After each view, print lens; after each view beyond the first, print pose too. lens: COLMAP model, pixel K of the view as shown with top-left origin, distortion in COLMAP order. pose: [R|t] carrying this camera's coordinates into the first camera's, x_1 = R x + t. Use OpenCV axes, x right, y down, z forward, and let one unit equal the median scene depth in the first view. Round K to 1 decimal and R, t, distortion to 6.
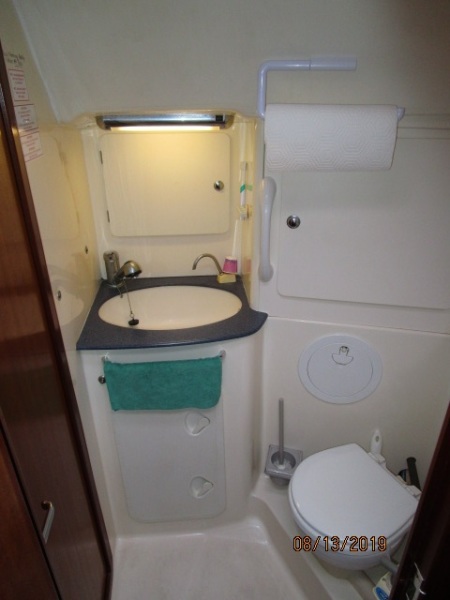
lens RADIAL K [[423.9, 0, 226.7], [0, 423.9, 299.2], [0, 0, 1]] dist [-0.034077, 0.011748]
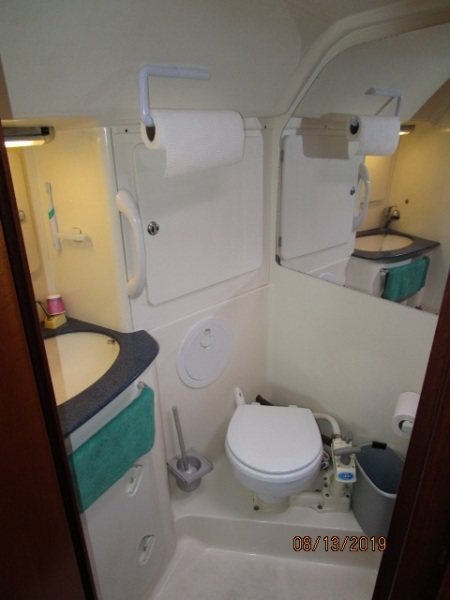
lens RADIAL K [[423.9, 0, 226.3], [0, 423.9, 300.9], [0, 0, 1]] dist [-0.034077, 0.011748]
pose [[0.556613, -0.327005, 0.763708, -0.568658], [0.370737, 0.920435, 0.123909, -0.083287], [-0.743462, 0.214166, 0.633559, 0.270273]]
